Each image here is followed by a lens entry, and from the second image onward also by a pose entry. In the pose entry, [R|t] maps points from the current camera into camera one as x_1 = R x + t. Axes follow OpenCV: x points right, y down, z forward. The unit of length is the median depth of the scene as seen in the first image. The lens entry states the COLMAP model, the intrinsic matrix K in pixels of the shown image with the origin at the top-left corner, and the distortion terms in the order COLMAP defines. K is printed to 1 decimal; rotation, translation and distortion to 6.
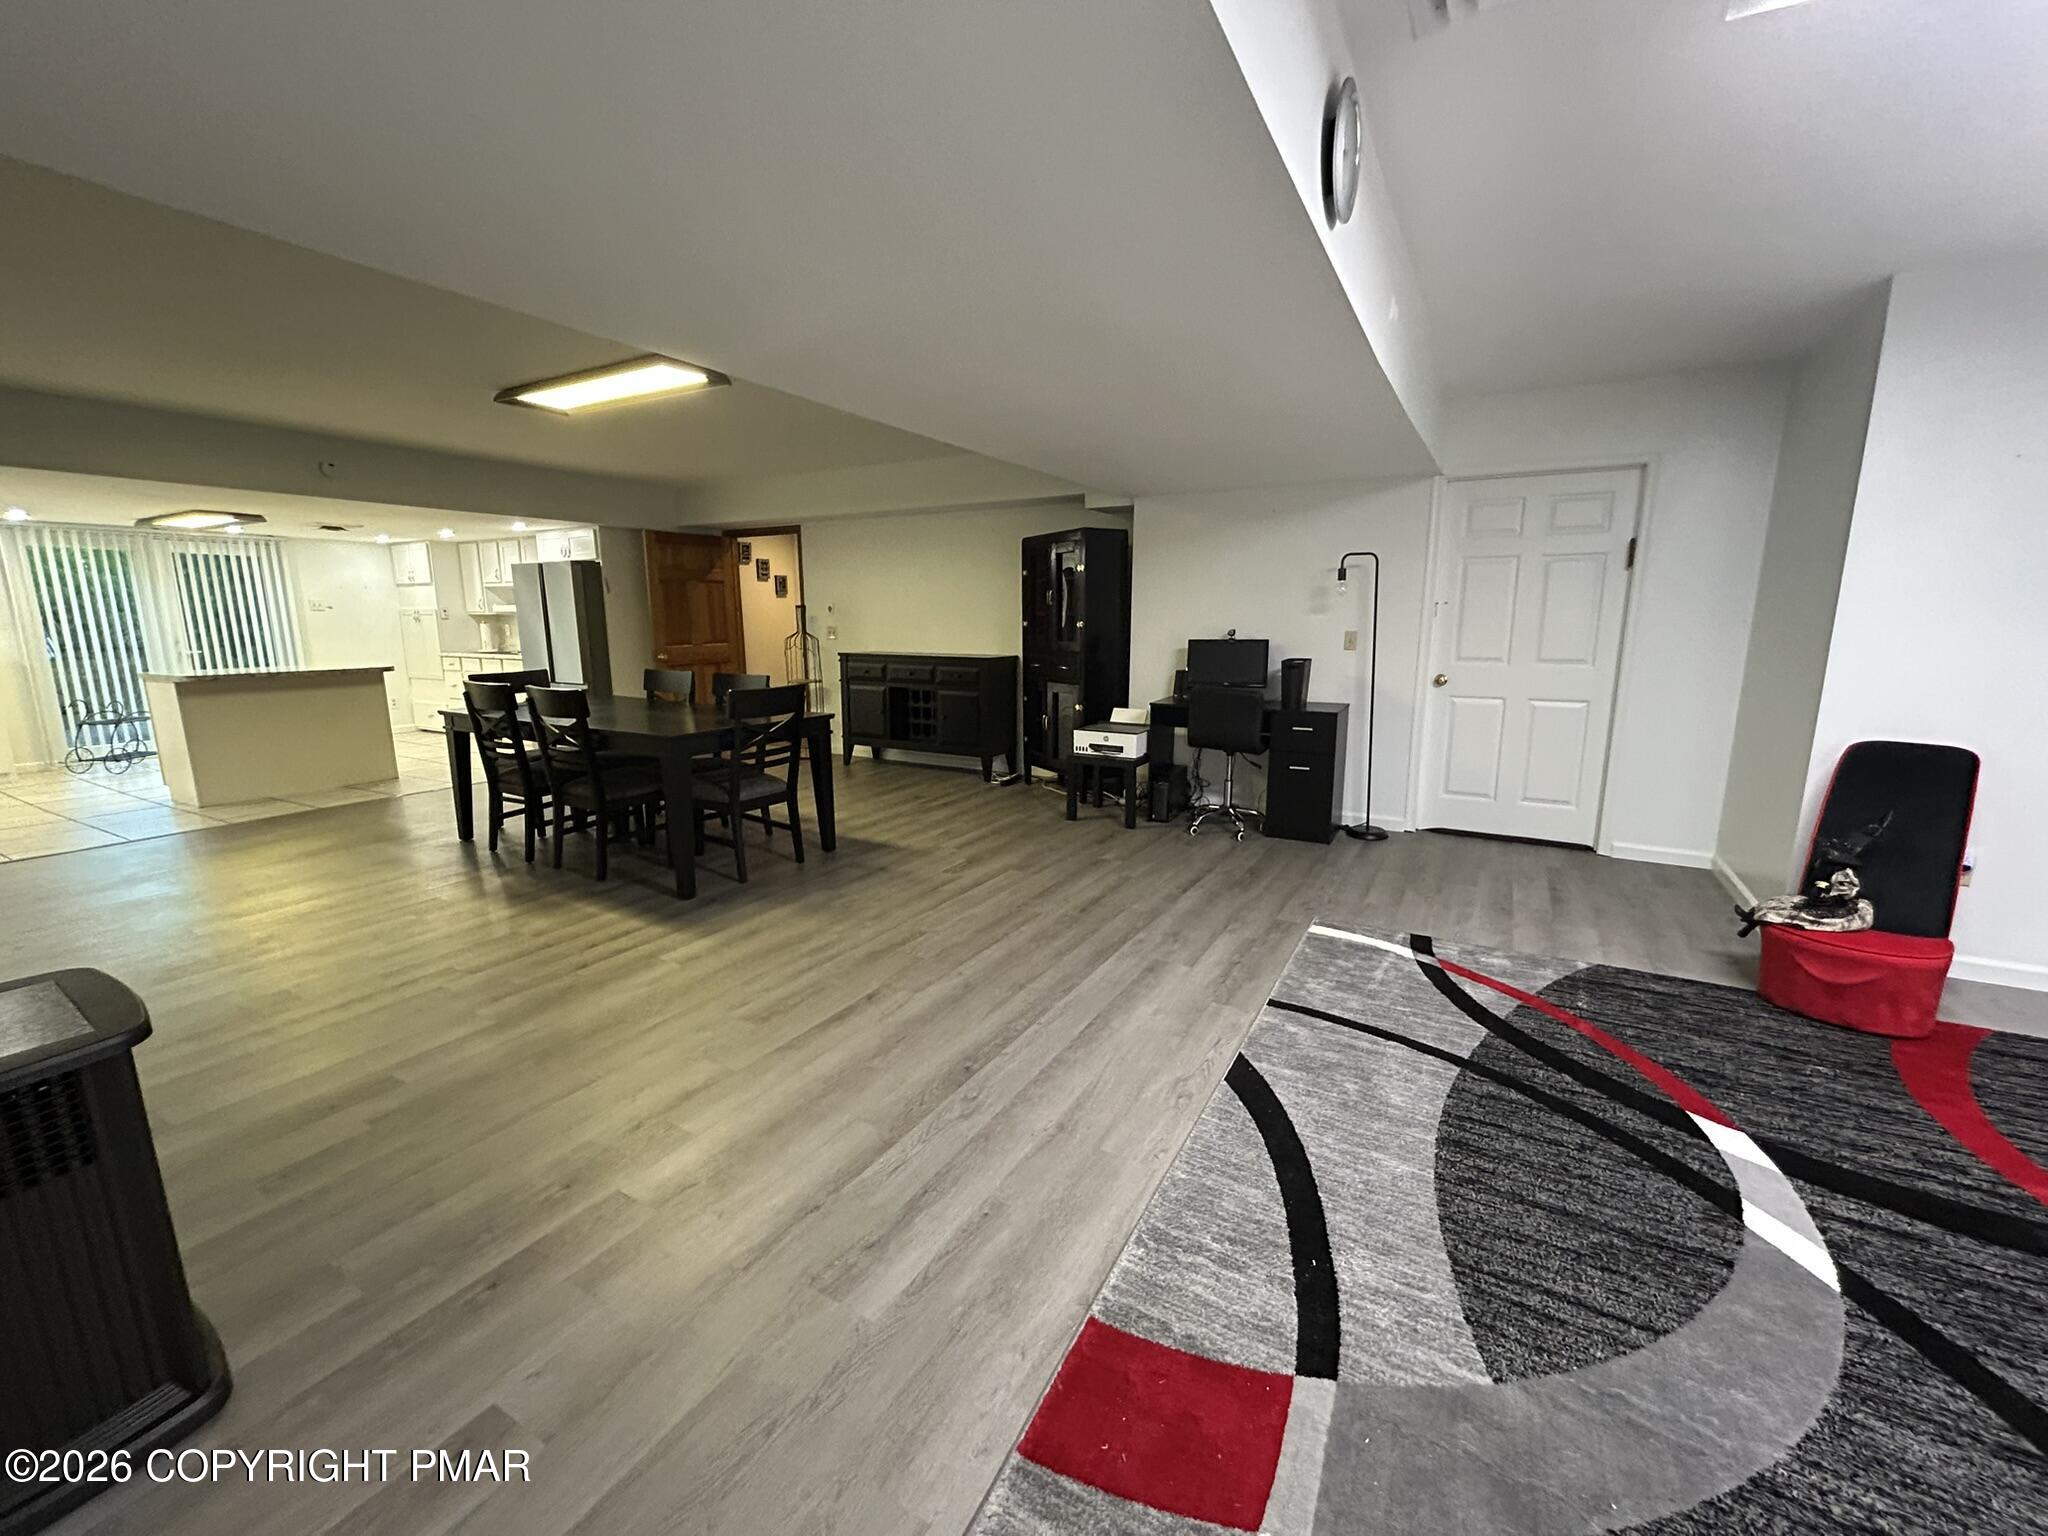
lens RADIAL K [[825.4, 0, 1024.0], [0, 825.4, 768.0], [0, 0, 1]] dist [-0.003538, 0.000342]
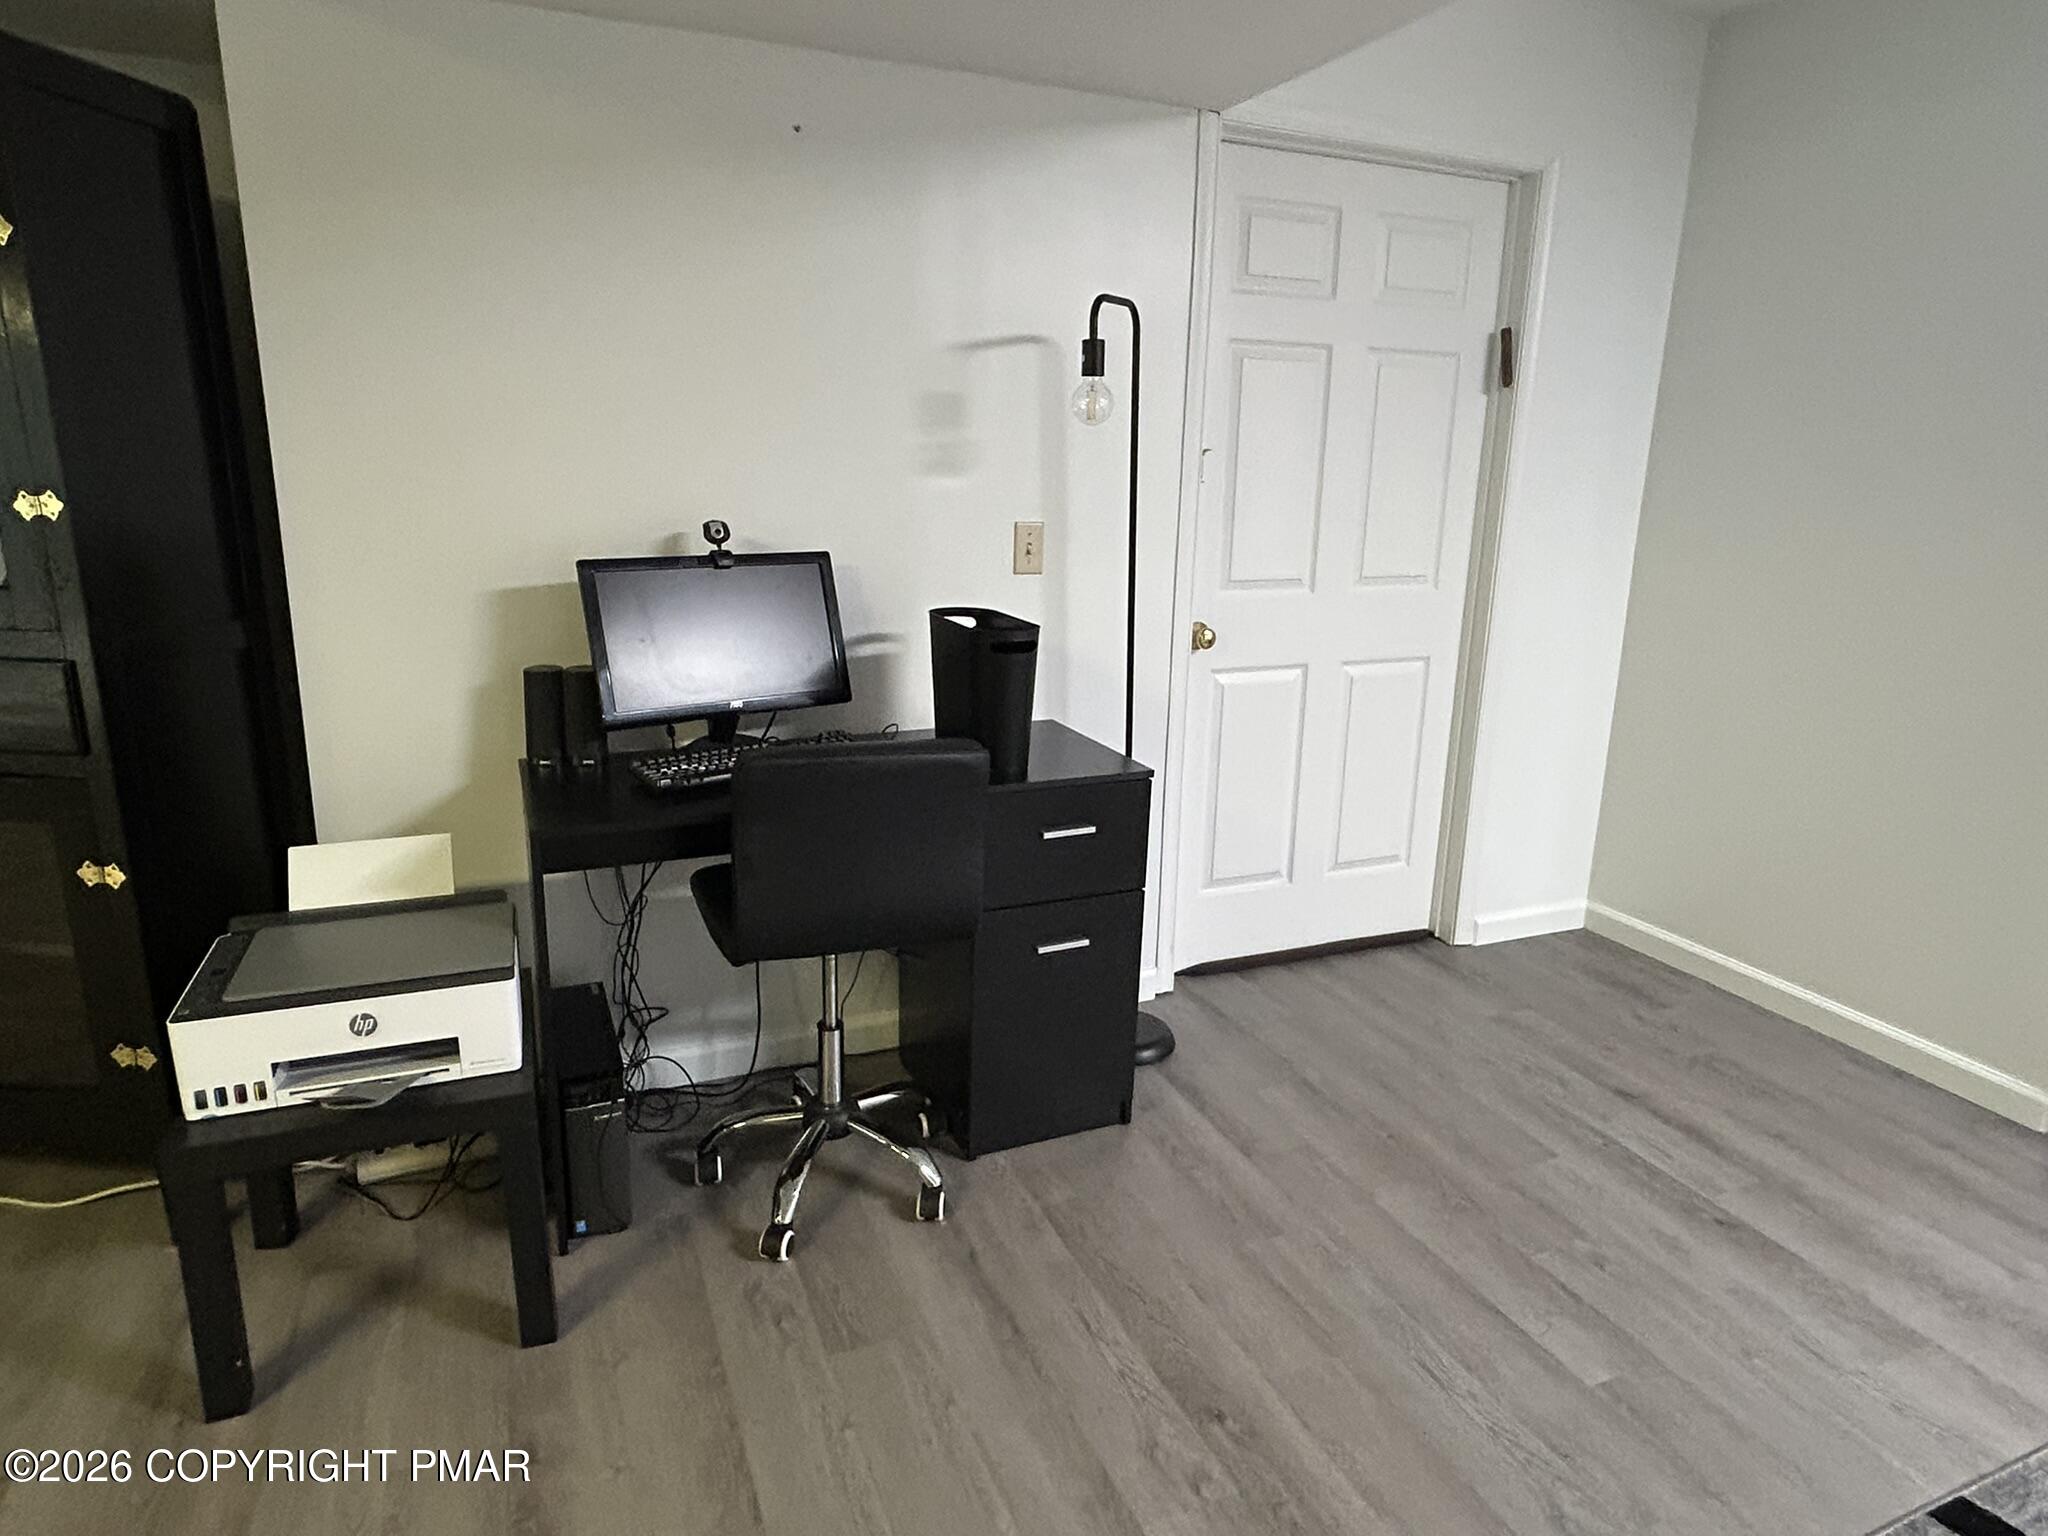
lens RADIAL K [[1213.9, 0, 1024.0], [0, 1213.9, 768.0], [0, 0, 1]] dist [0.002004, -0.000741]
pose [[0.605060, -0.186575, 0.774011, -0.042823], [0.126772, 0.982329, 0.137689, -0.146663], [-0.786023, 0.014813, 0.618020, 0.737790]]
